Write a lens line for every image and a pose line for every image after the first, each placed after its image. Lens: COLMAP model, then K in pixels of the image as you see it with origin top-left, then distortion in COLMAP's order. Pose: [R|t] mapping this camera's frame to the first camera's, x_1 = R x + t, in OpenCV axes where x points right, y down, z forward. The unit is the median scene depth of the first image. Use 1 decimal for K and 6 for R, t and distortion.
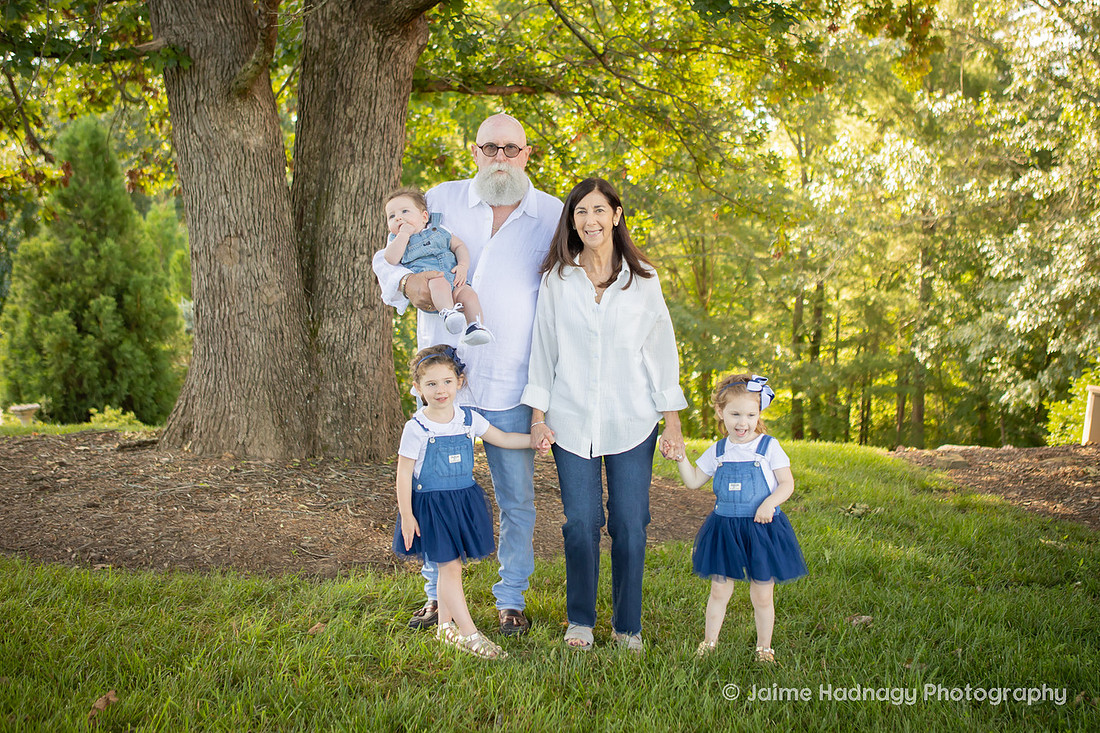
lens RADIAL K [[1211.4, 0, 570.6], [0, 1211.4, 272.1], [0, 0, 1]] dist [-0.095561, 0.190120]
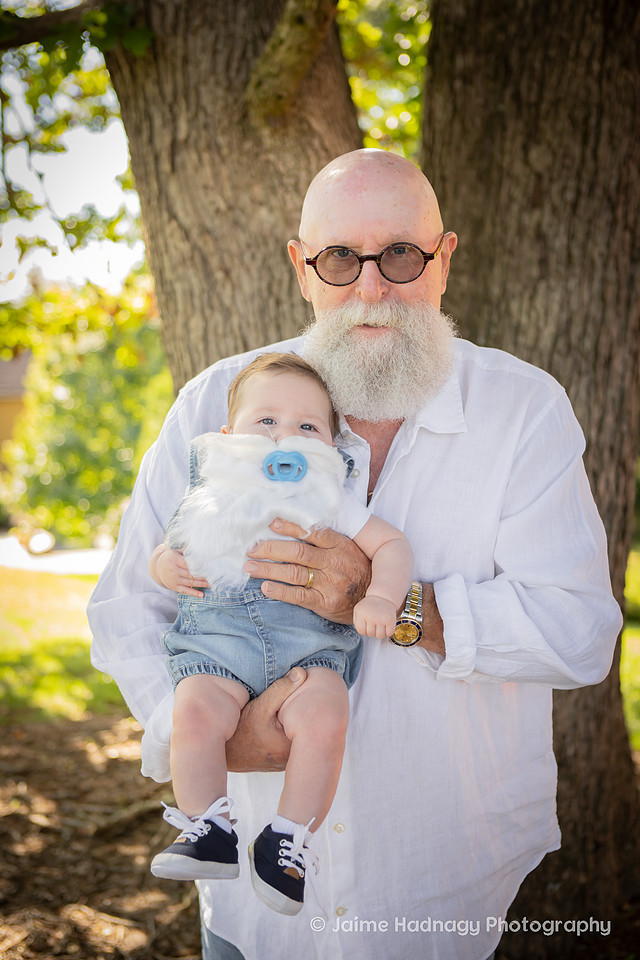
lens RADIAL K [[1235.7, 0, 320.0], [0, 1235.7, 480.0], [0, 0, 1]] dist [0.004760, 0.045252]
pose [[0.945803, 0.013481, -0.324461, -0.111702], [0.009495, 0.997563, 0.069126, -0.049767], [0.324602, -0.068460, 0.943370, 0.551233]]
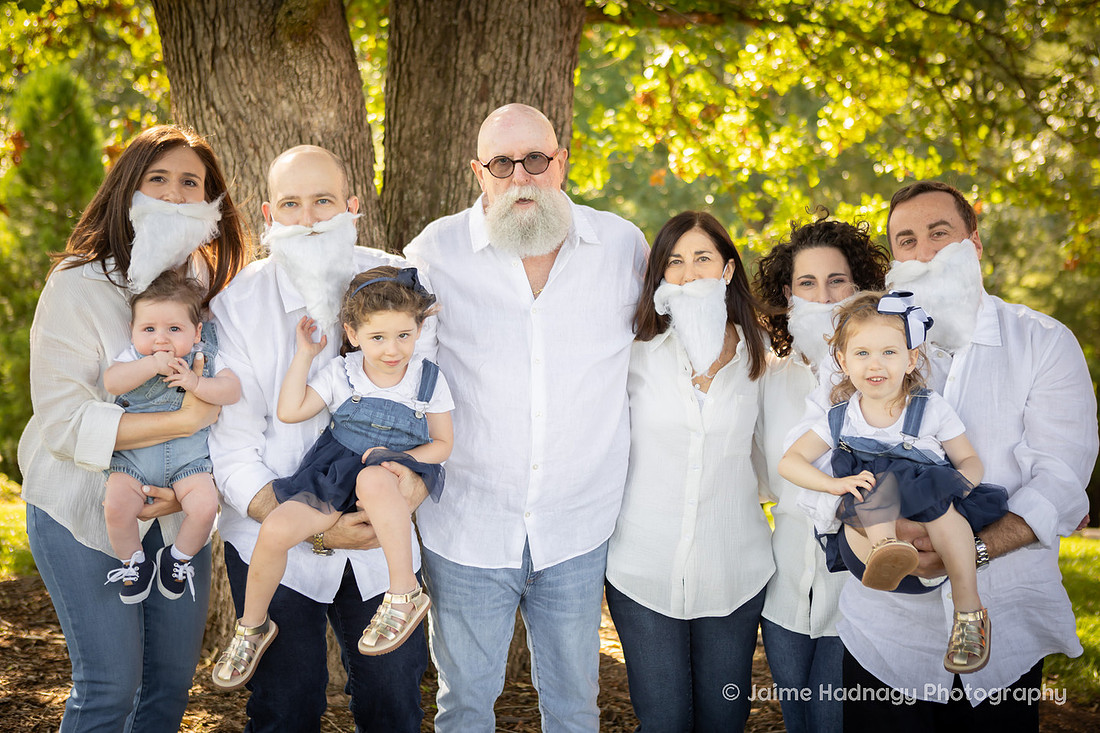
lens RADIAL K [[1528.0, 0, 550.0], [0, 1528.0, 366.5], [0, 0, 1]] dist [0.023443, 0.116288]
pose [[0.996867, -0.000593, -0.079089, -0.096119], [0.006432, 0.997268, 0.073589, -0.044518], [0.078830, -0.073867, 0.994148, 0.284537]]
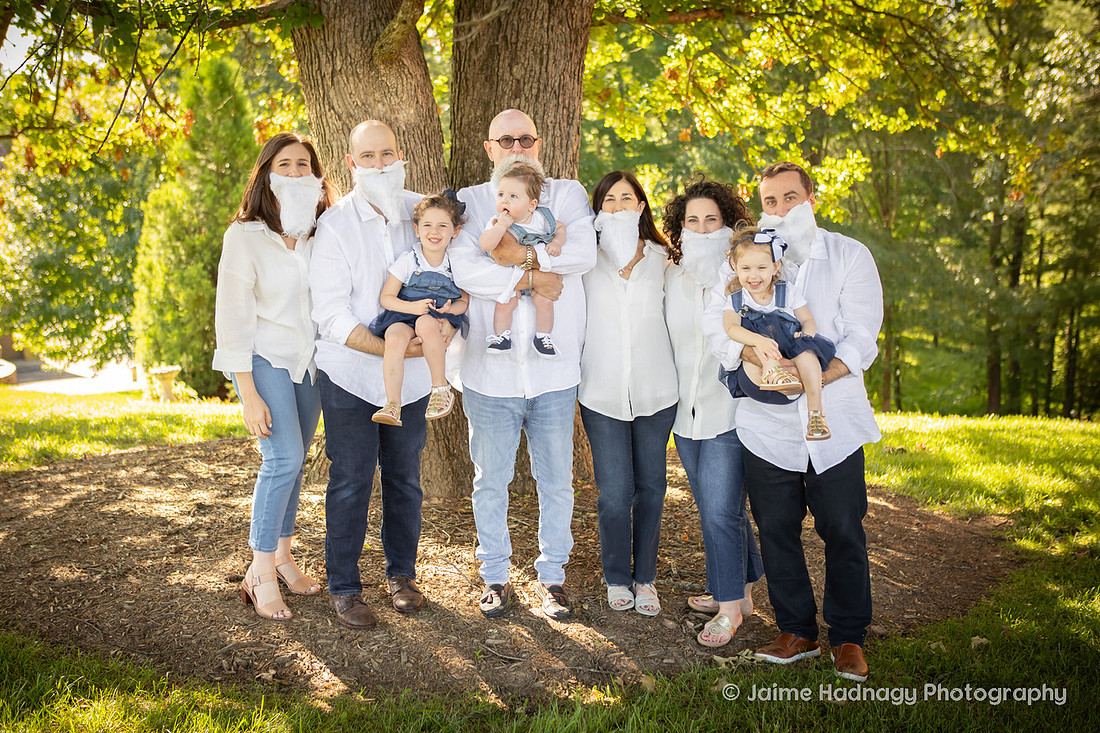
lens RADIAL K [[1310.4, 0, 545.2], [0, 1310.4, 346.0], [0, 0, 1]] dist [-0.034008, 0.043289]
pose [[0.989479, -0.011511, -0.144218, -0.039020], [0.028151, 0.993096, 0.113875, -0.049033], [0.141911, -0.116737, 0.982972, 0.114270]]
